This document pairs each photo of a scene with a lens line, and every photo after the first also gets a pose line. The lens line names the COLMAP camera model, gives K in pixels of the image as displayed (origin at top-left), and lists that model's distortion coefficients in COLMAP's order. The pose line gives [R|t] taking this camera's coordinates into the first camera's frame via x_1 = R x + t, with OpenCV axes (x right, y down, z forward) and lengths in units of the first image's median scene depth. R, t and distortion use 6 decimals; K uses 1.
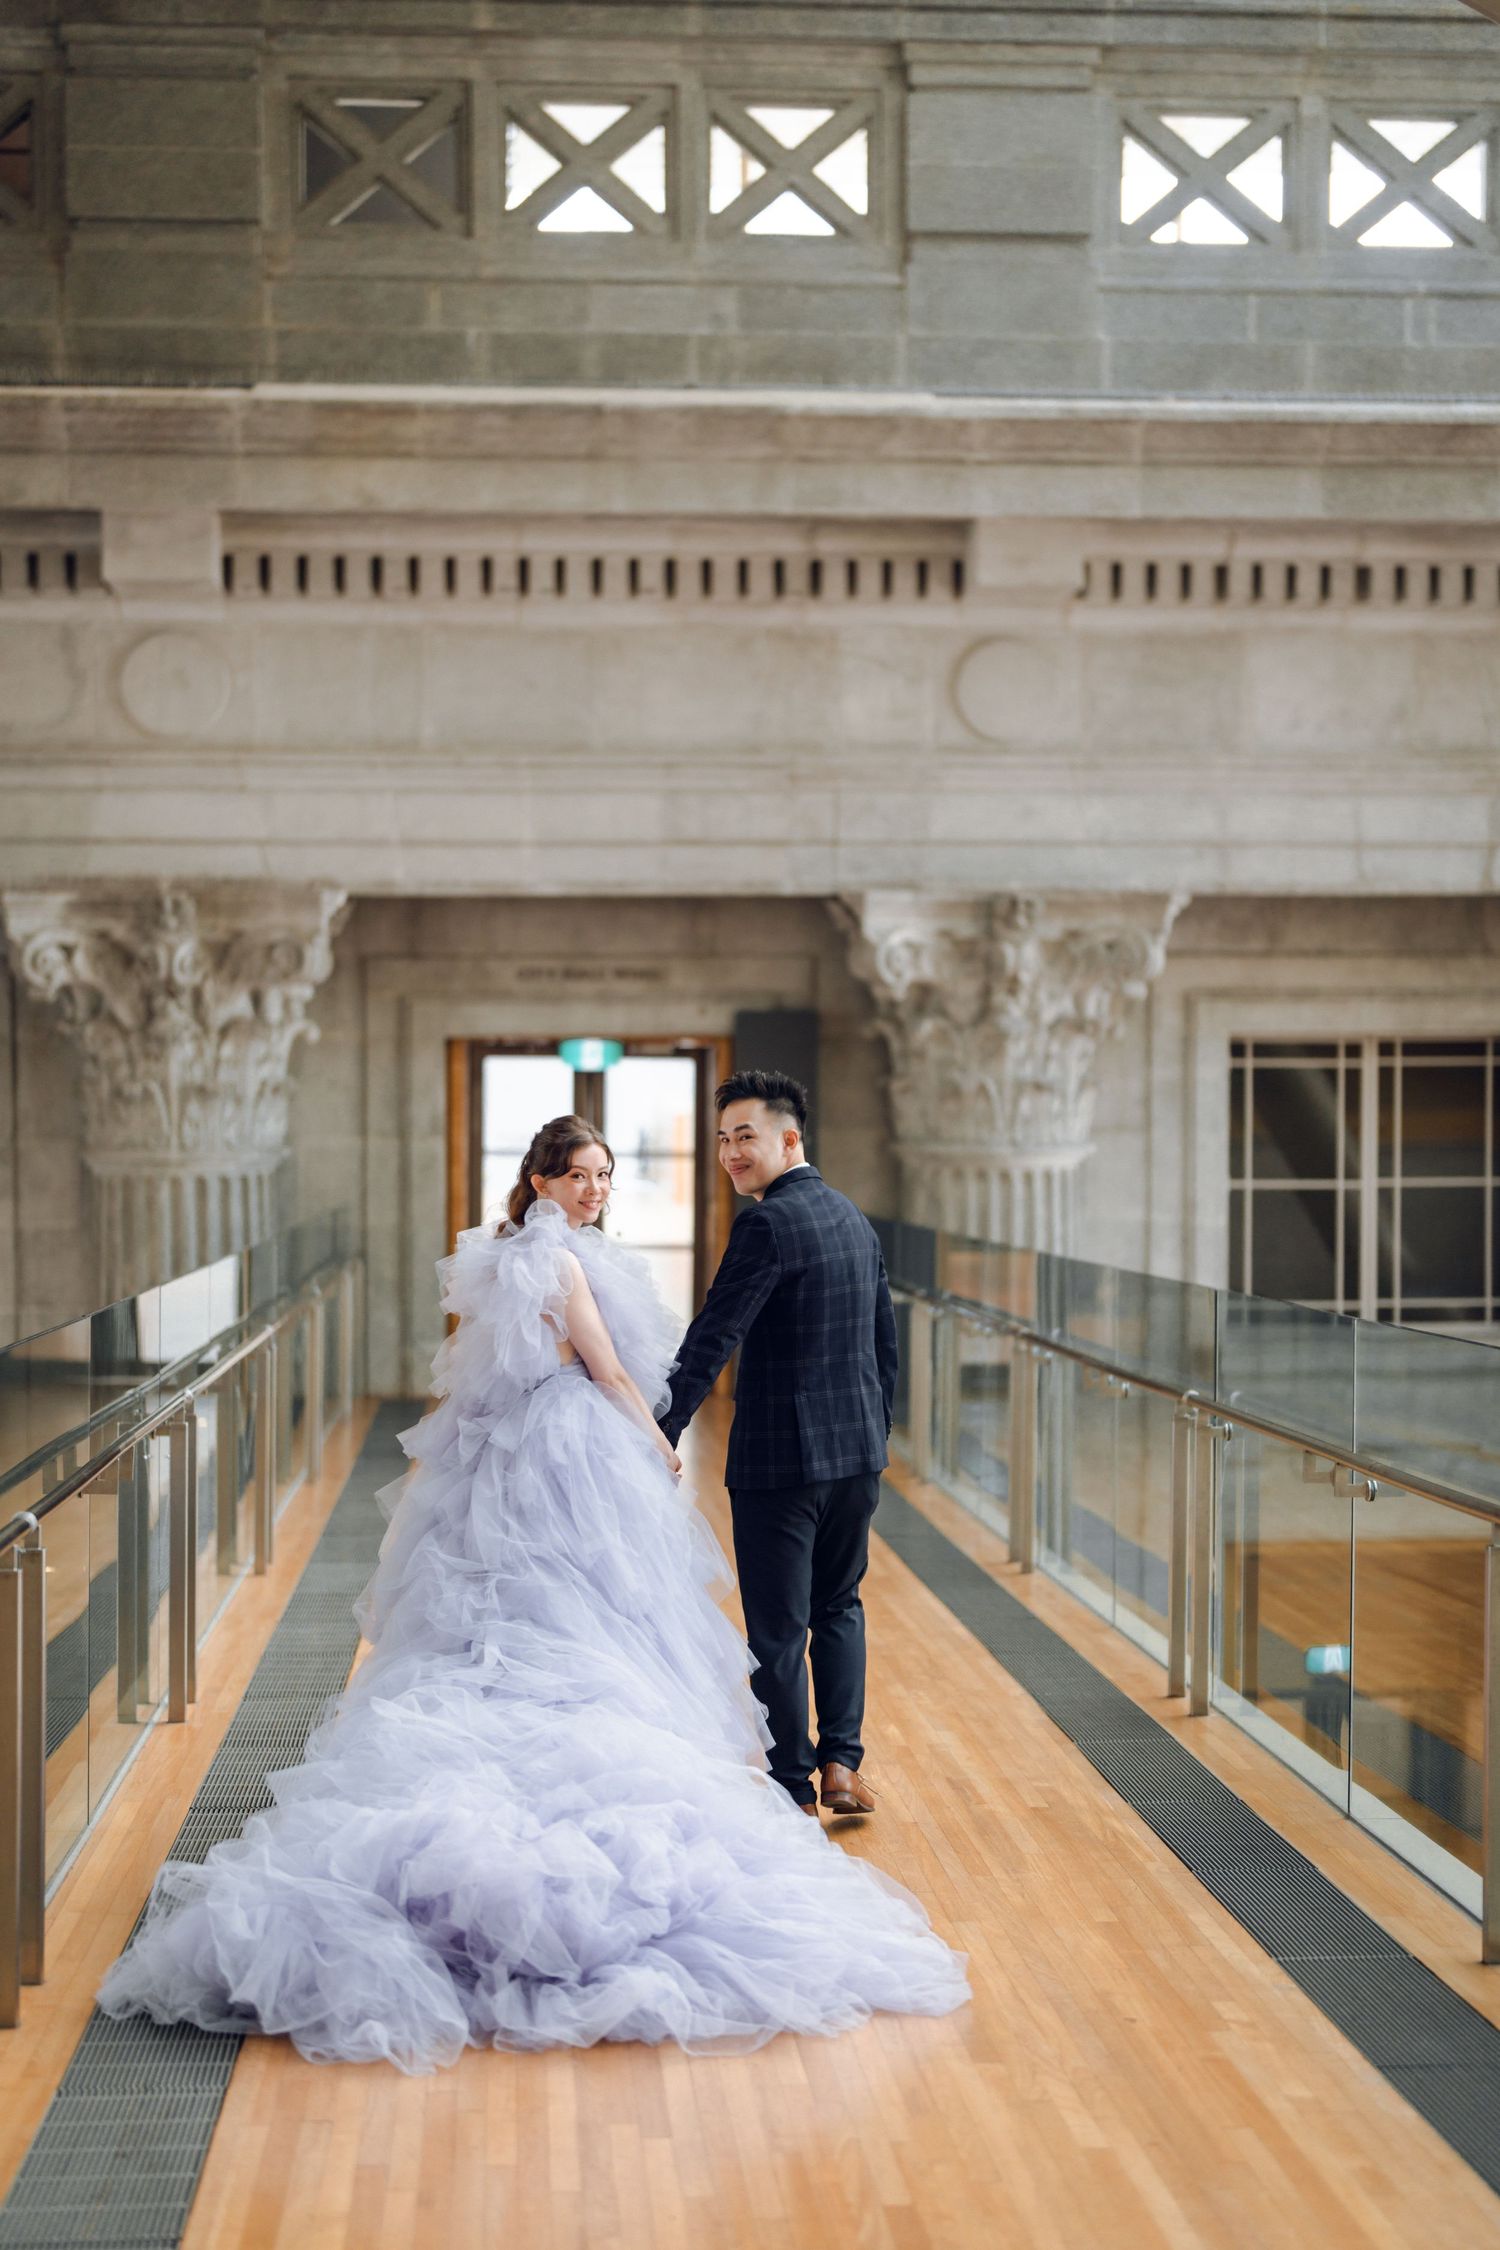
lens RADIAL K [[3061.6, 0, 750.0], [0, 3061.6, 1125.0], [0, 0, 1]] dist [-0.003929, 0.060601]
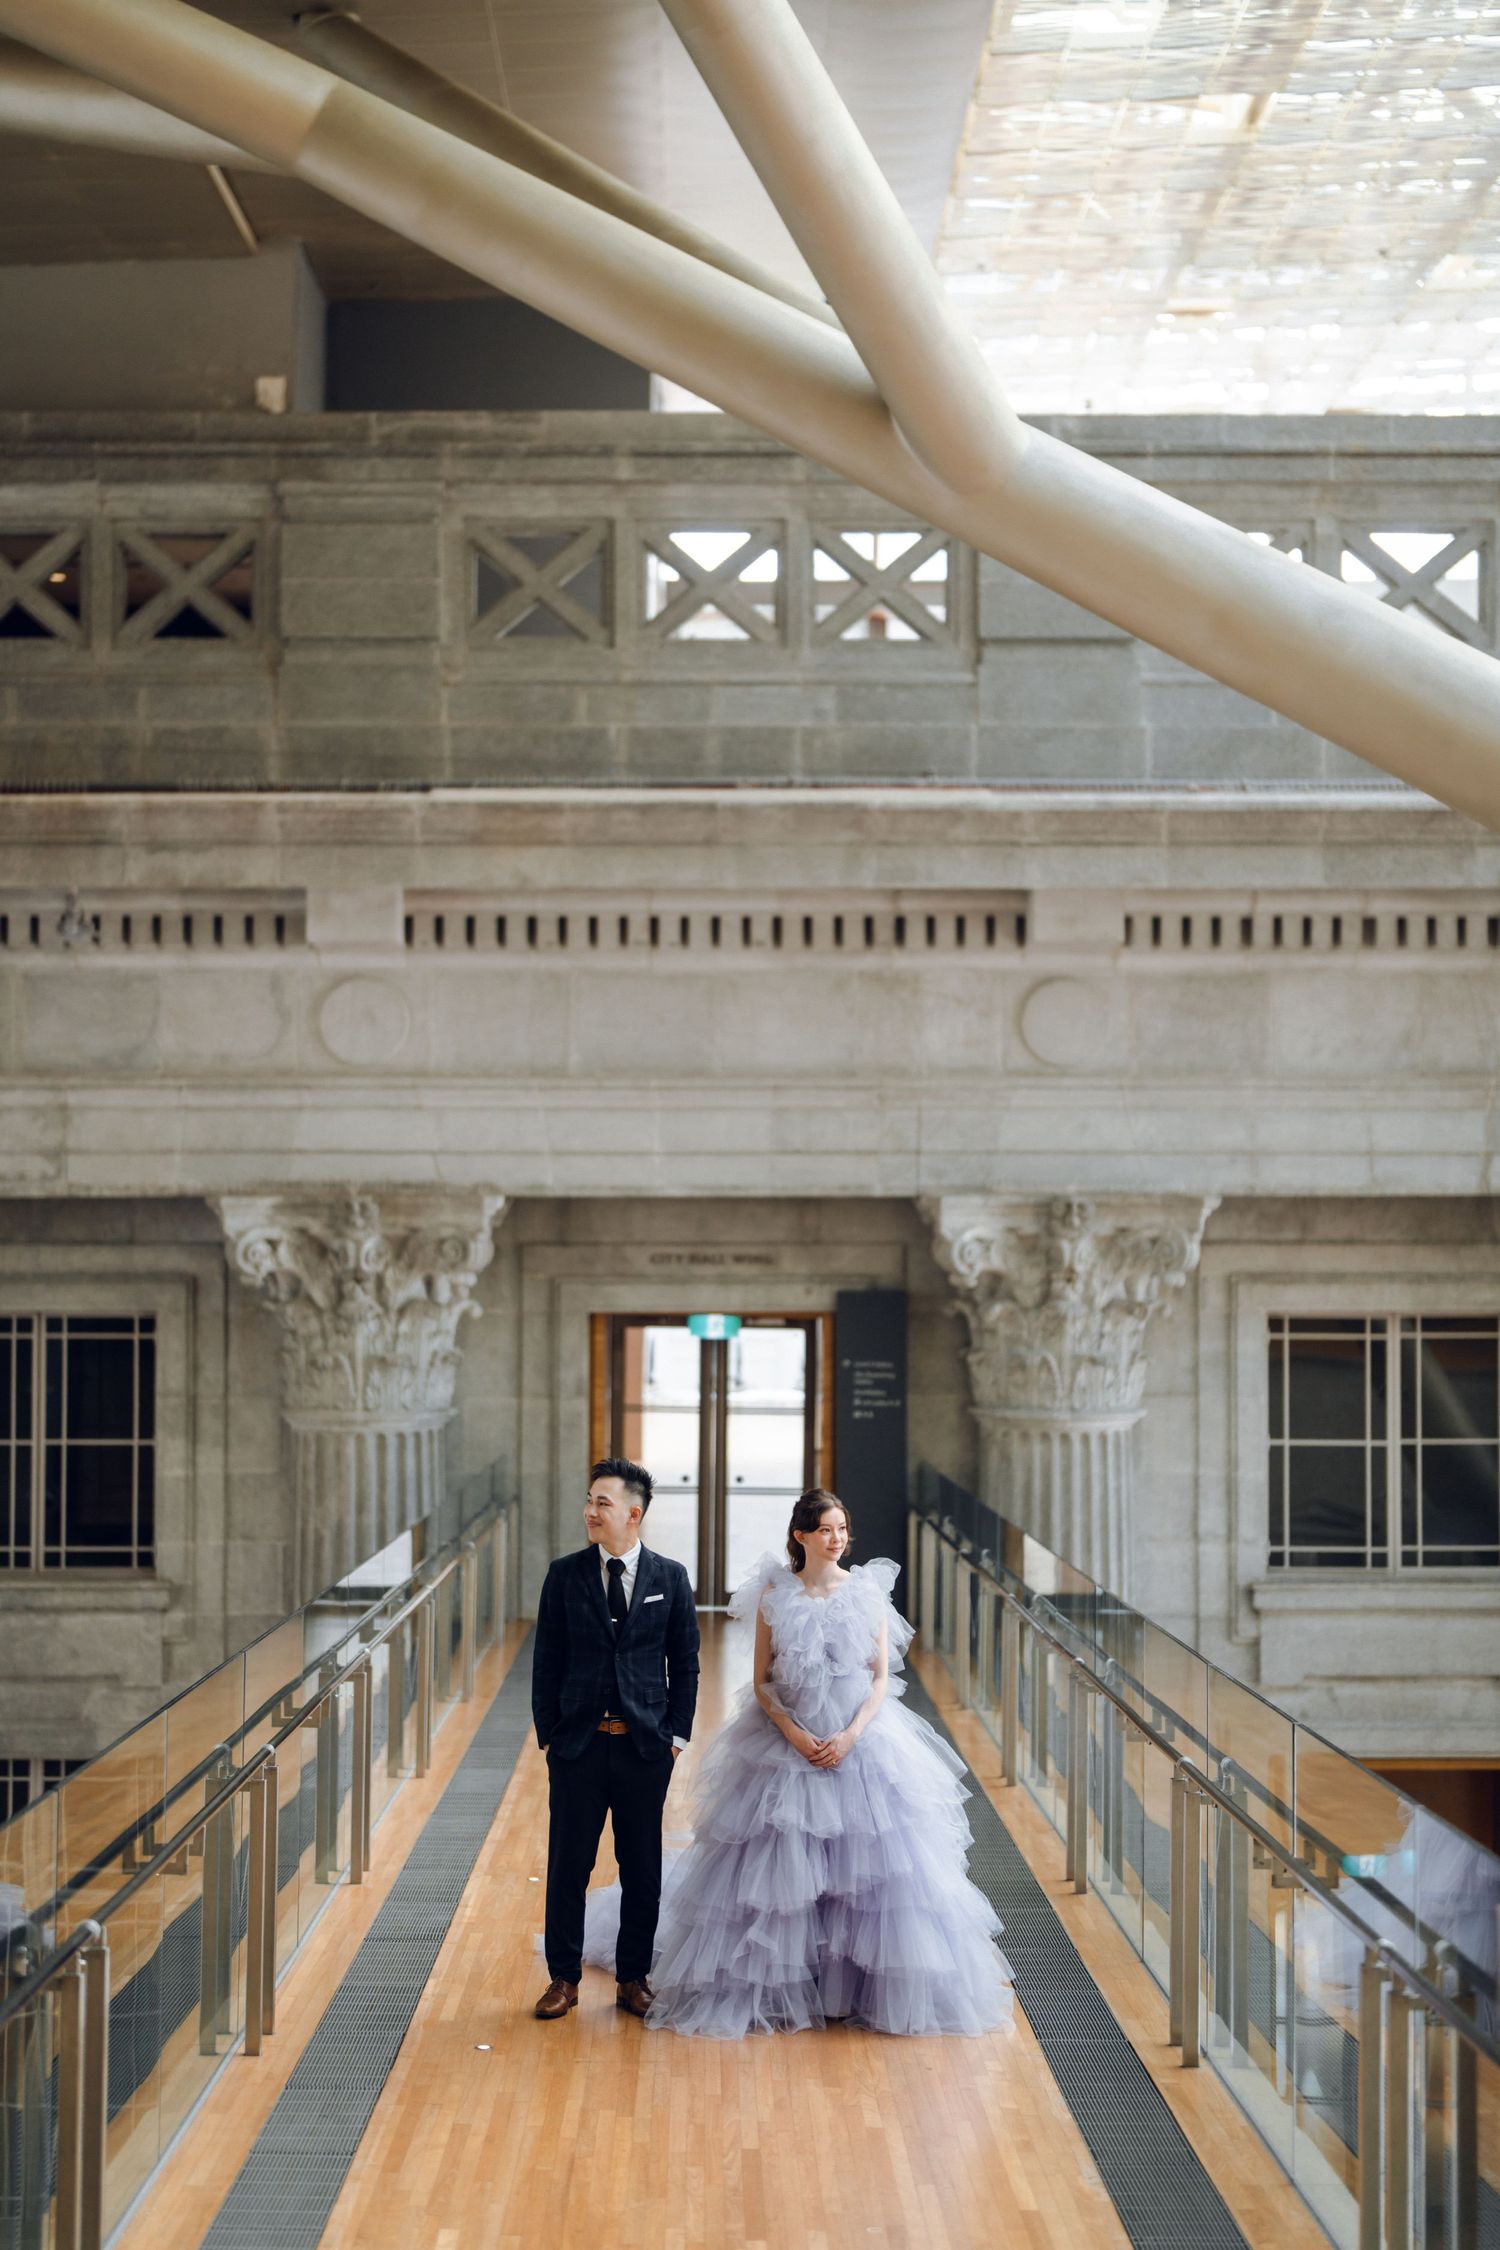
lens RADIAL K [[3214.9, 0, 718.5], [0, 3214.9, 1089.0], [0, 0, 1]] dist [-0.009130, -0.017116]
pose [[0.997172, 0.000069, -0.075150, 0.044469], [-0.004829, 0.997992, -0.063163, -0.038332], [0.074994, 0.063347, 0.995170, -0.237457]]
